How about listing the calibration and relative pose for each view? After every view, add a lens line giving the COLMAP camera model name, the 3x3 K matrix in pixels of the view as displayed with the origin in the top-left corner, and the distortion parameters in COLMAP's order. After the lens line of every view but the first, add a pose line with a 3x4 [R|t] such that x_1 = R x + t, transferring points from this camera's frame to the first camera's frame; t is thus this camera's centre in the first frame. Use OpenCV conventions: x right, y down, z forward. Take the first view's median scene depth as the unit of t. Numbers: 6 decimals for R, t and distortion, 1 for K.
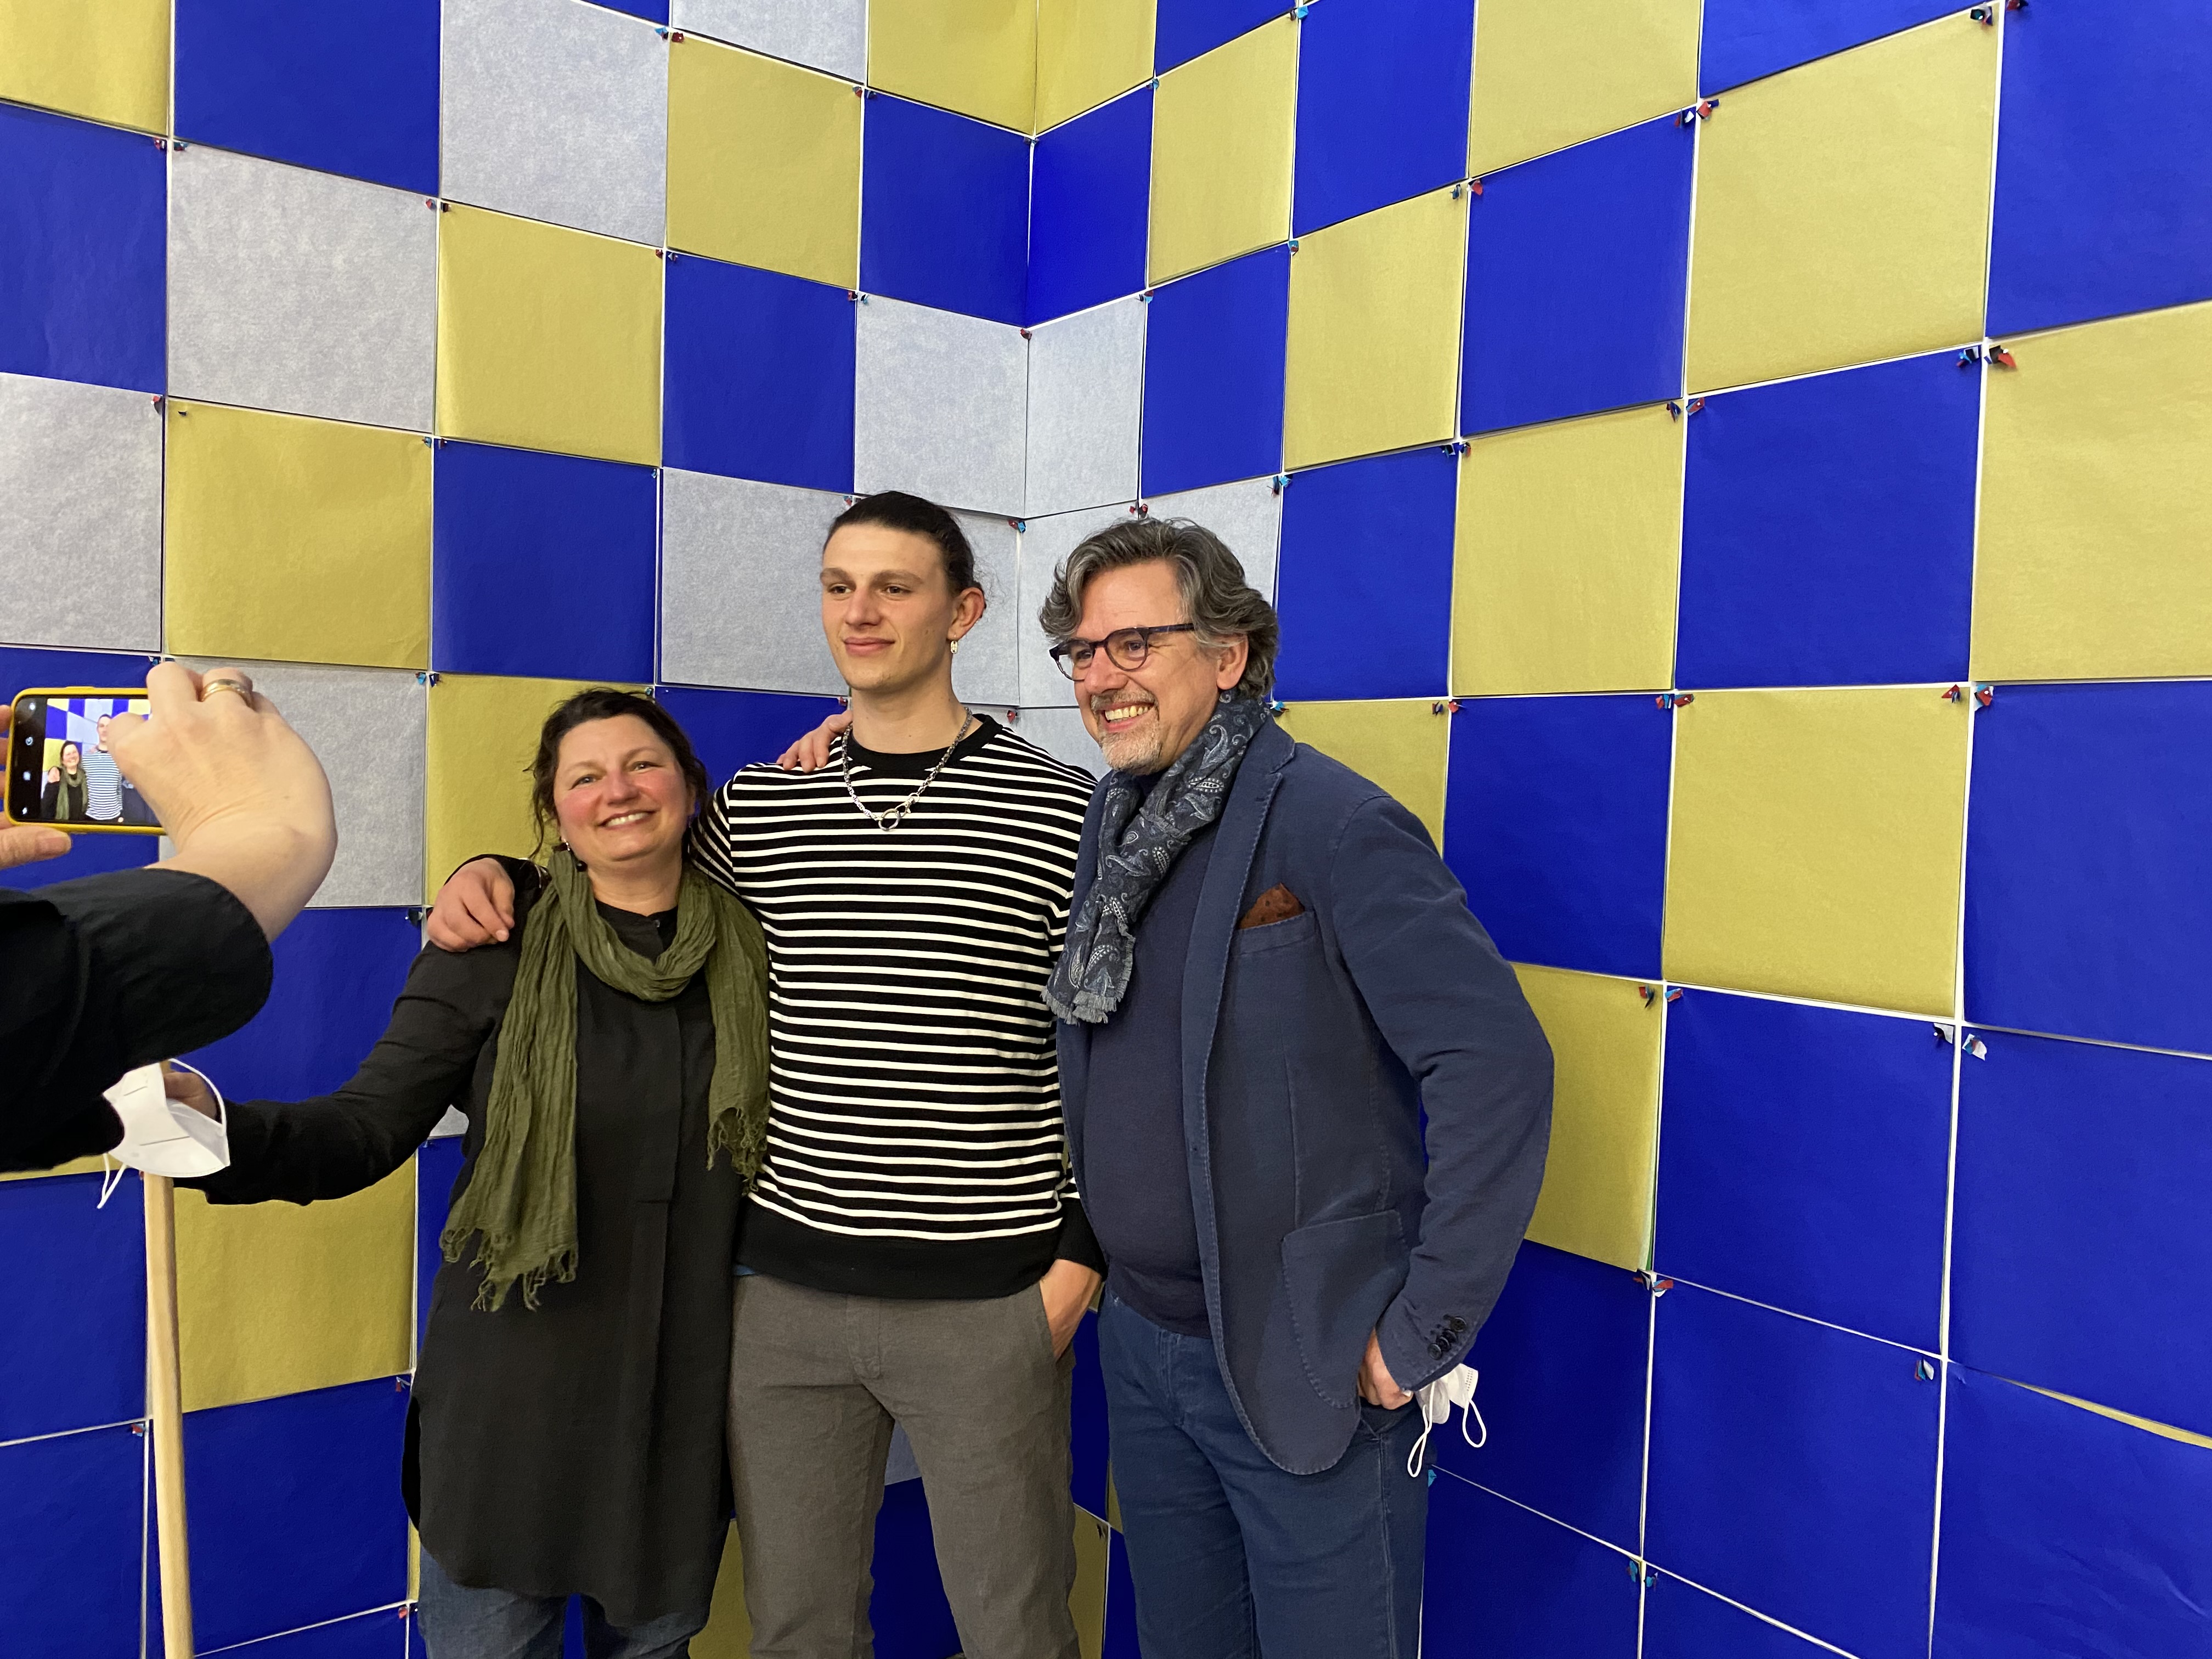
lens RADIAL K [[1718.8, 0, 1101.3], [0, 1718.8, 817.7], [0, 0, 1]] dist [-0.022735, 0.056336]
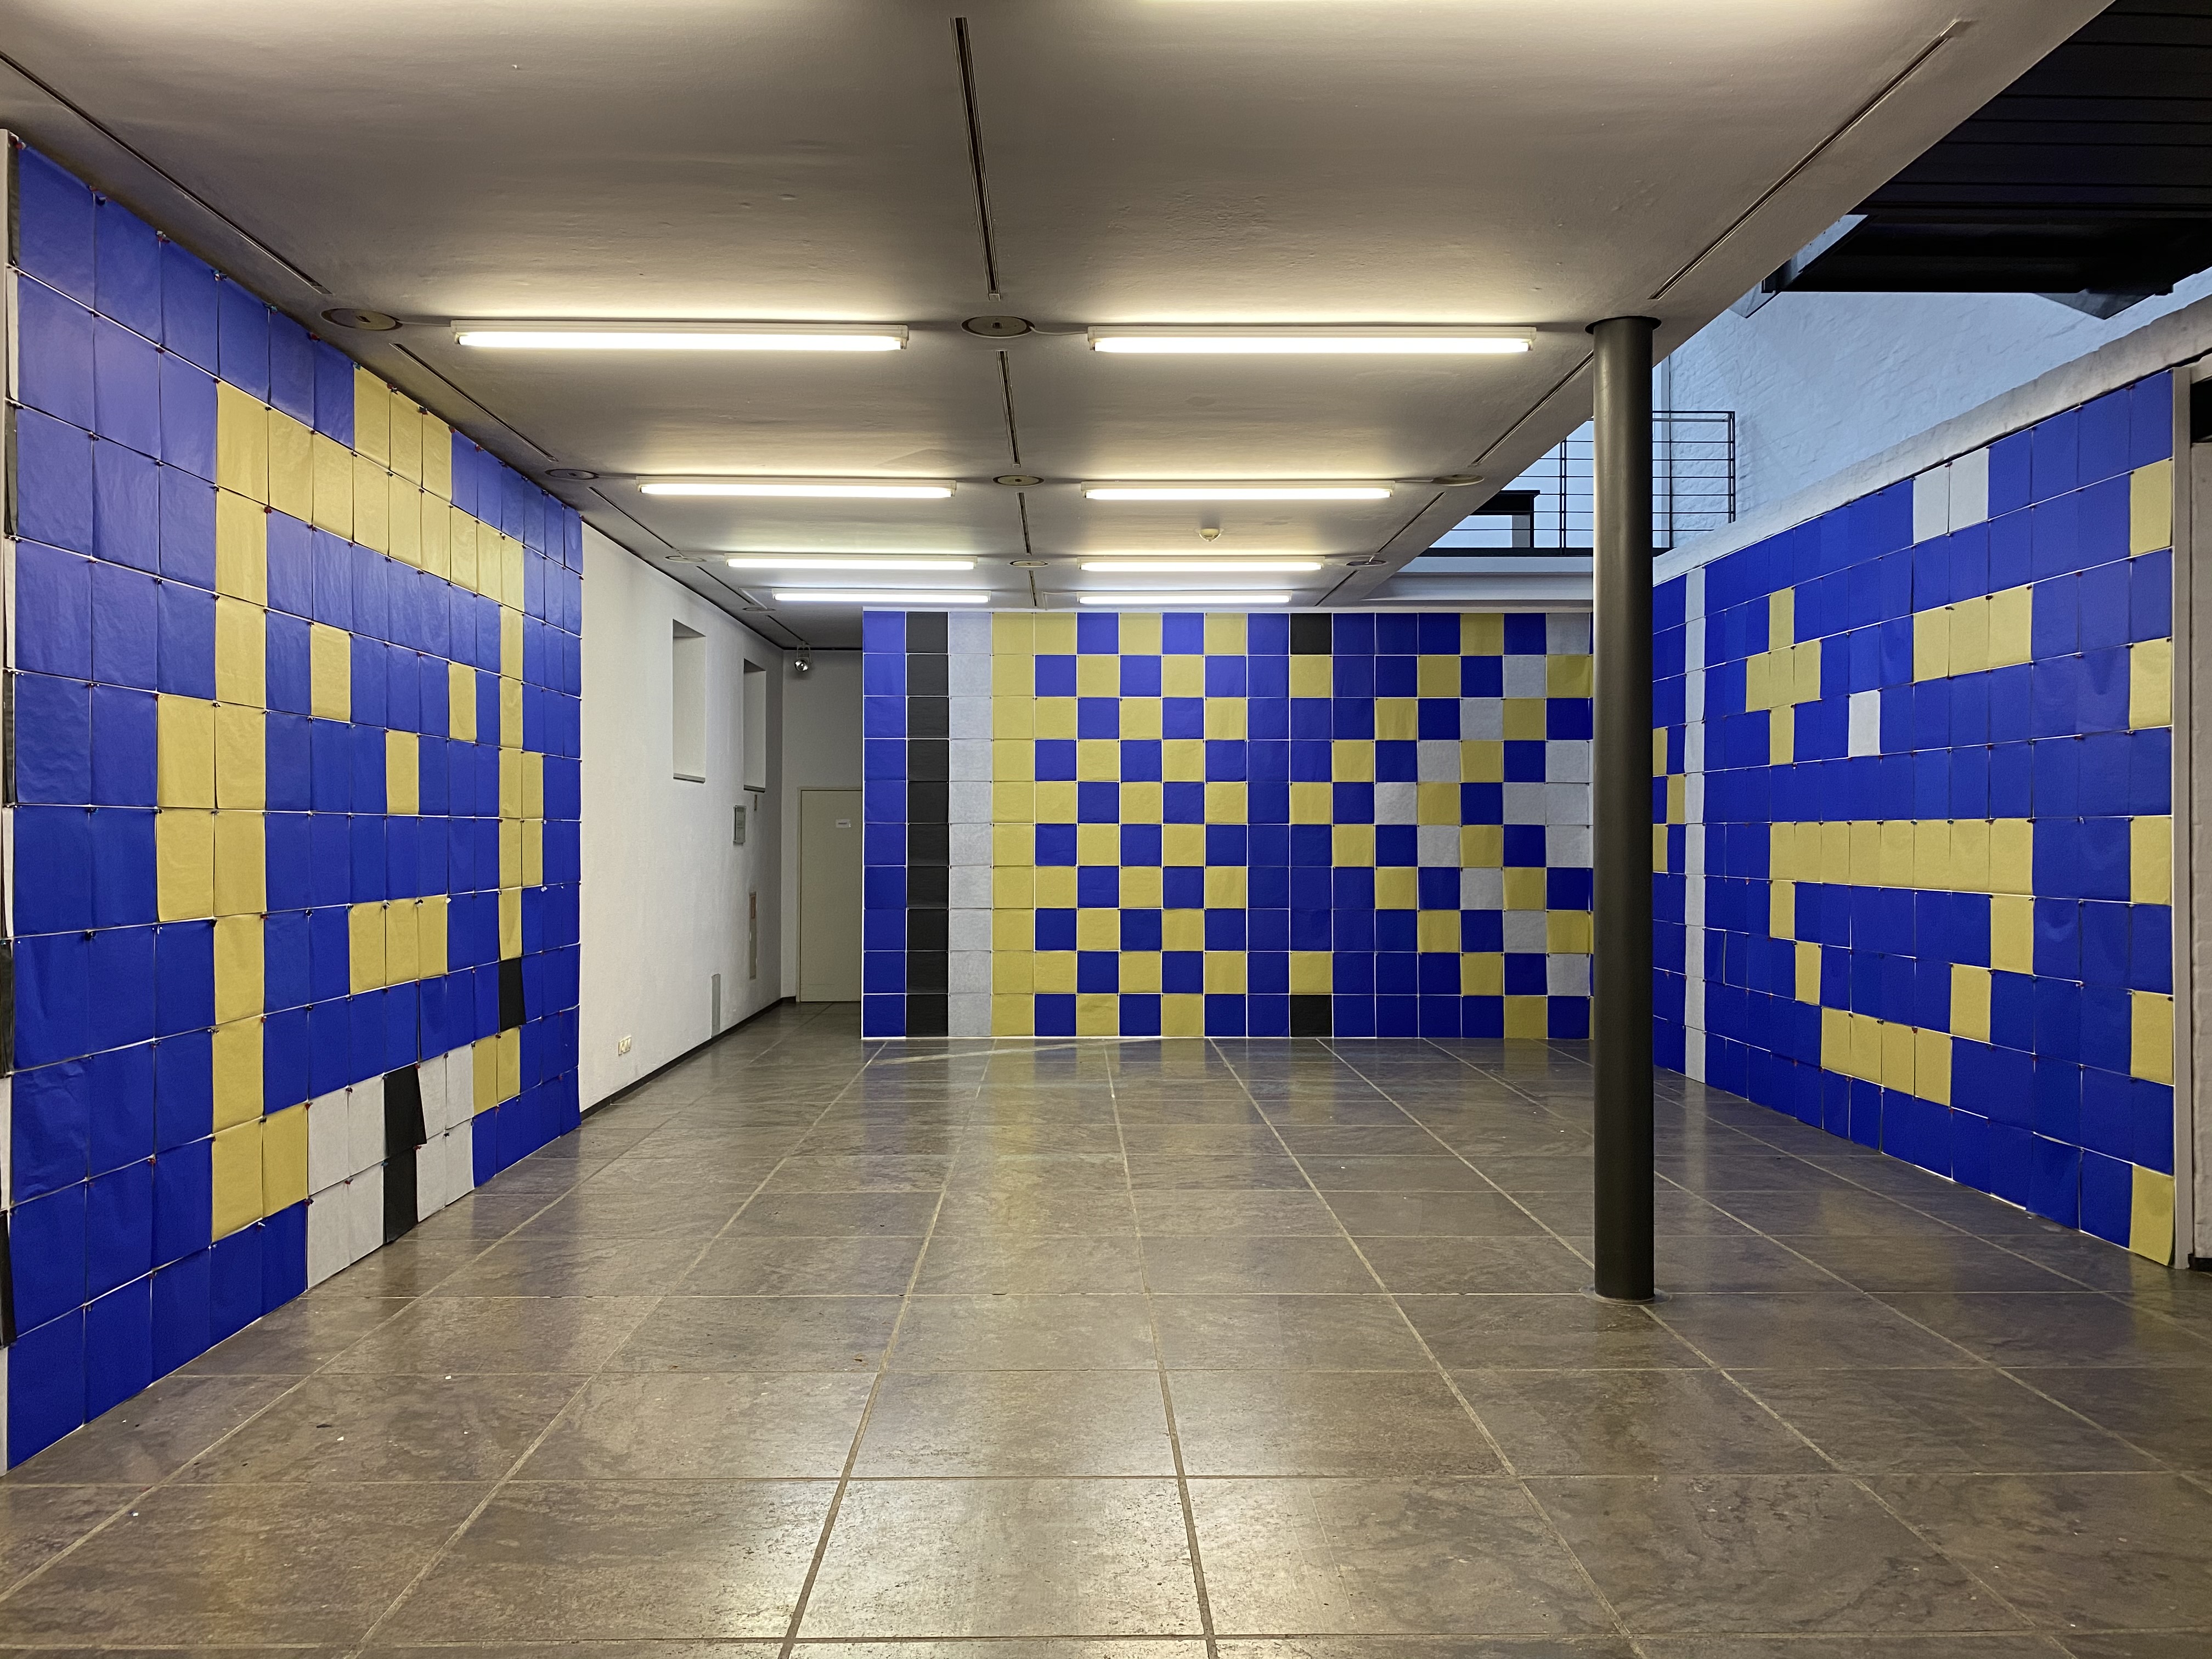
lens RADIAL K [[1647.4, 0, 1066.1], [0, 1647.4, 822.2], [0, 0, 1]] dist [0.012090, -0.007117]
pose [[0.802748, -0.034502, -0.595319, 1.792497], [0.009812, 0.998954, -0.044665, 0.134928], [0.596237, 0.030013, 0.802247, -4.116928]]
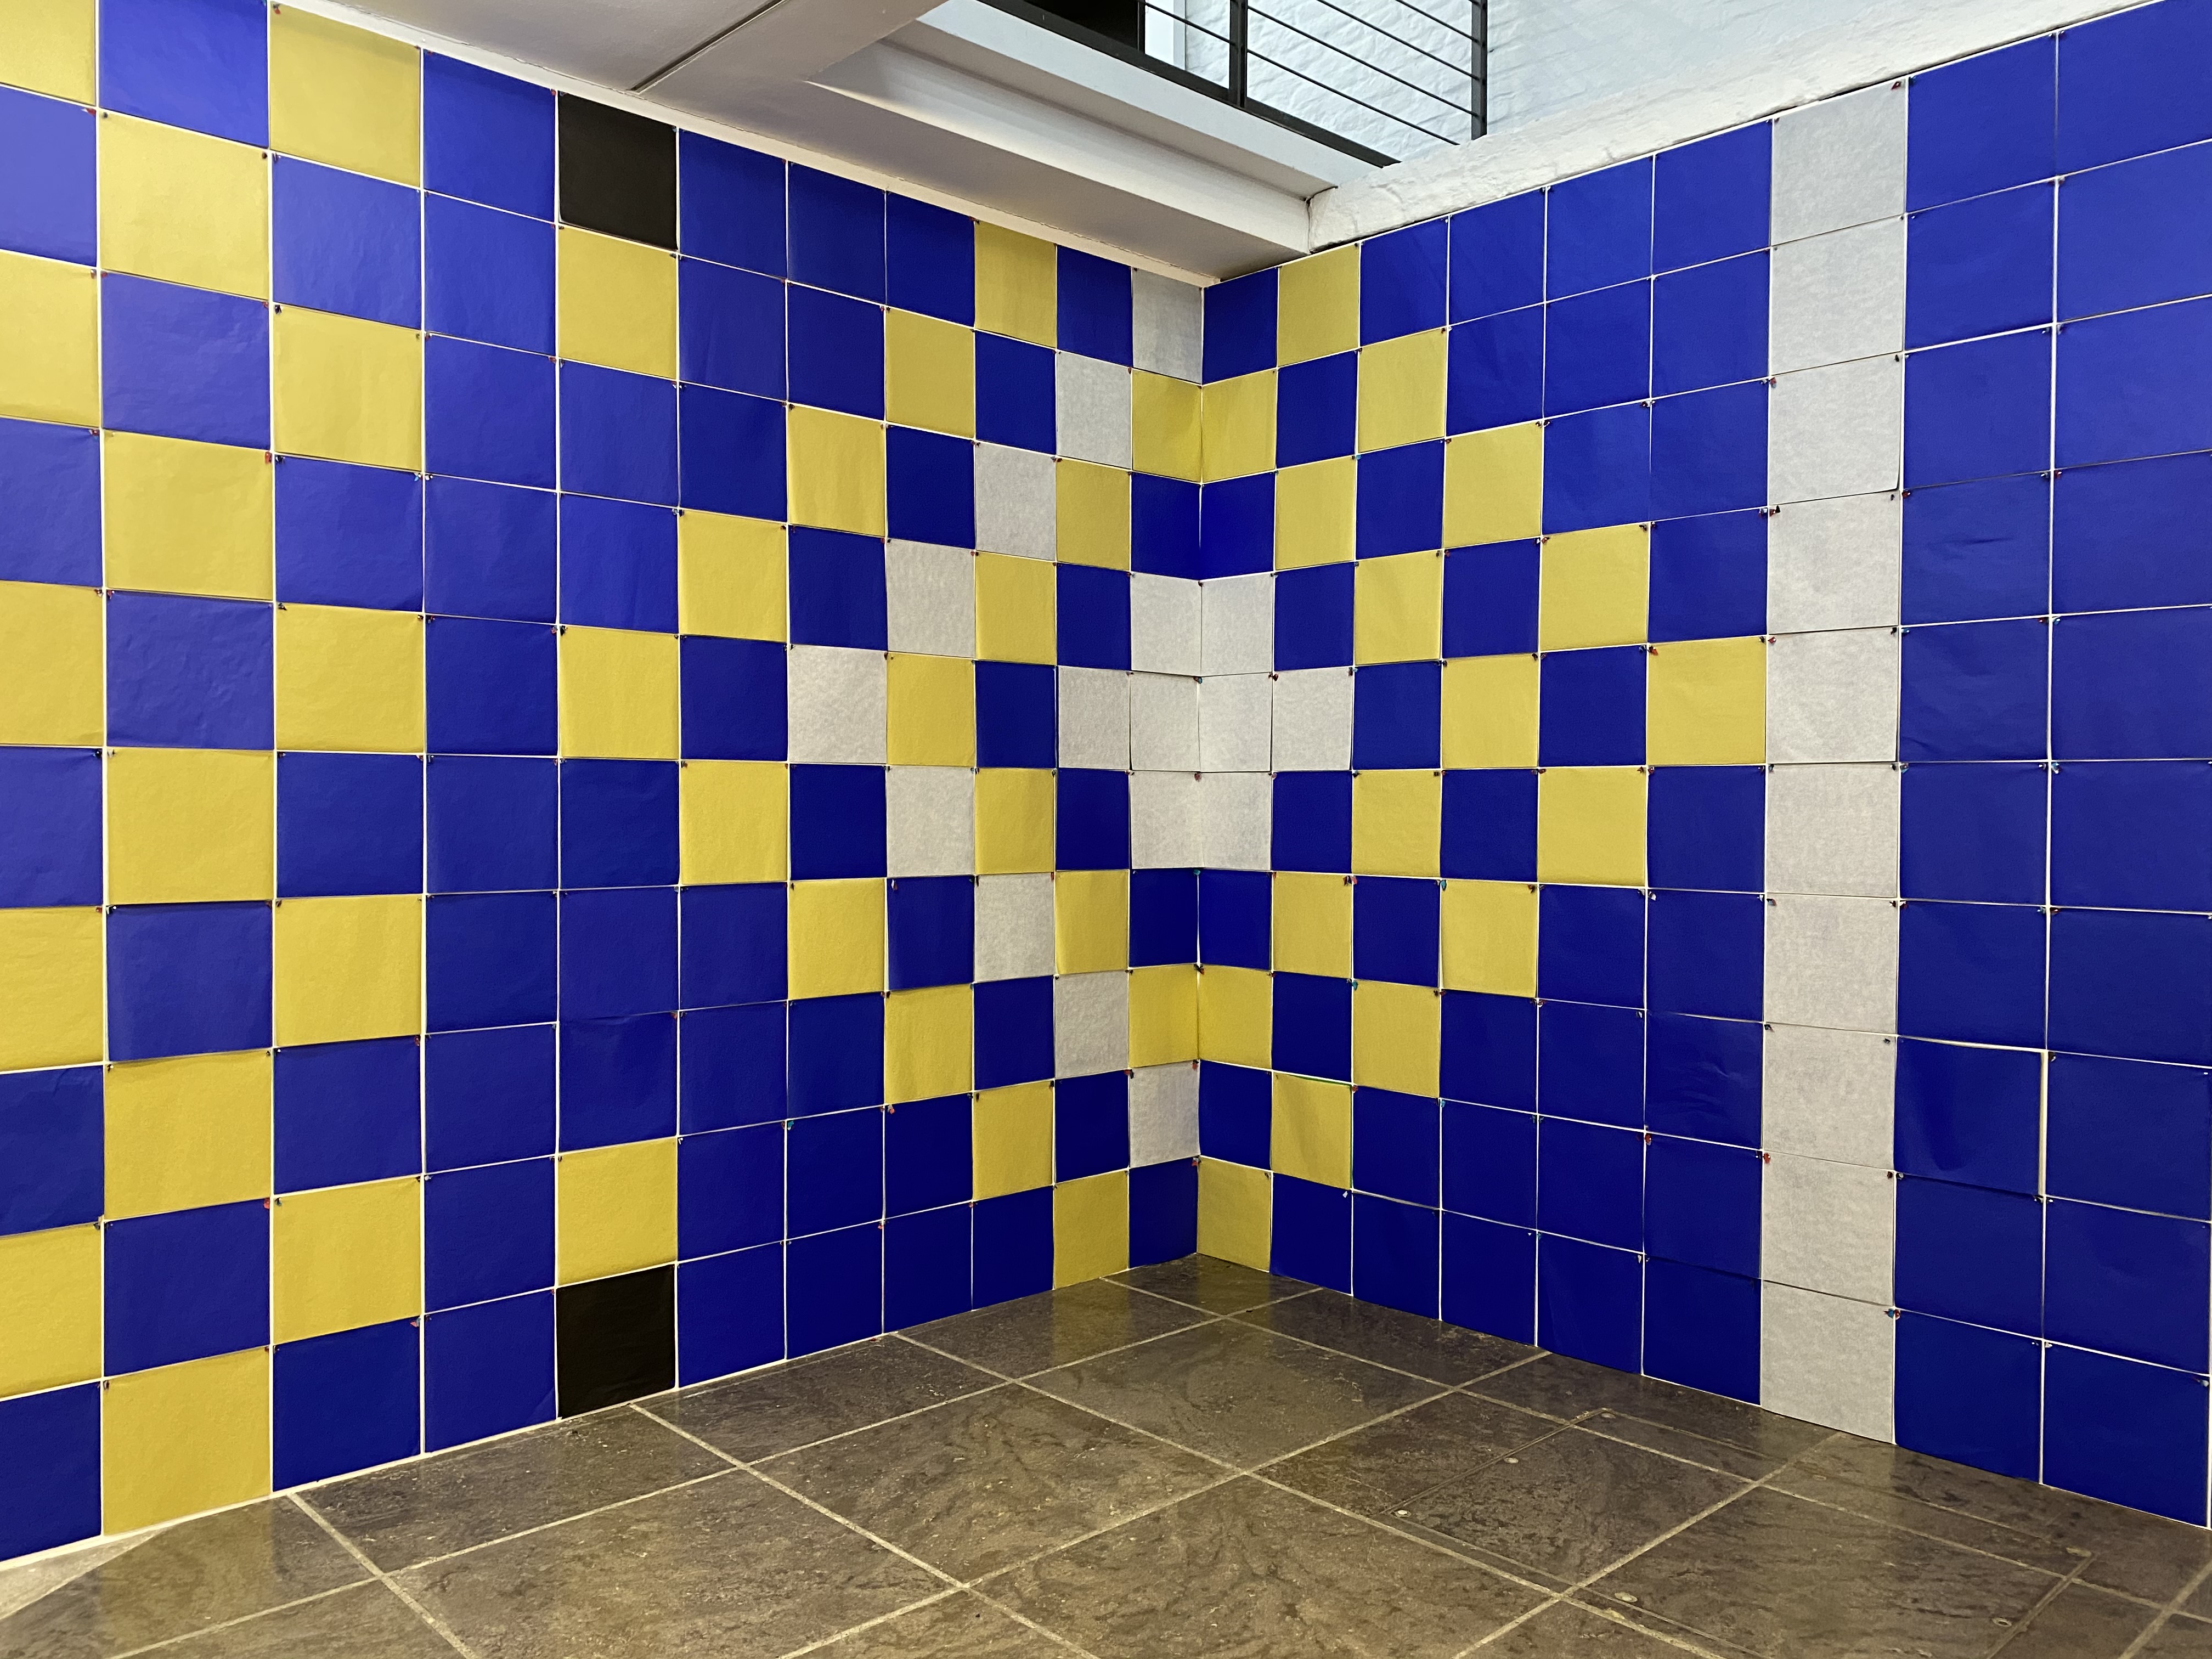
lens RADIAL K [[1688.8, 0, 1099.7], [0, 1688.8, 823.0], [0, 0, 1]] dist [0.066981, -0.080342]
pose [[0.993147, -0.028907, 0.113239, -0.489548], [0.029747, 0.999541, -0.005736, 0.003007], [-0.113021, 0.009065, 0.993551, -1.163316]]
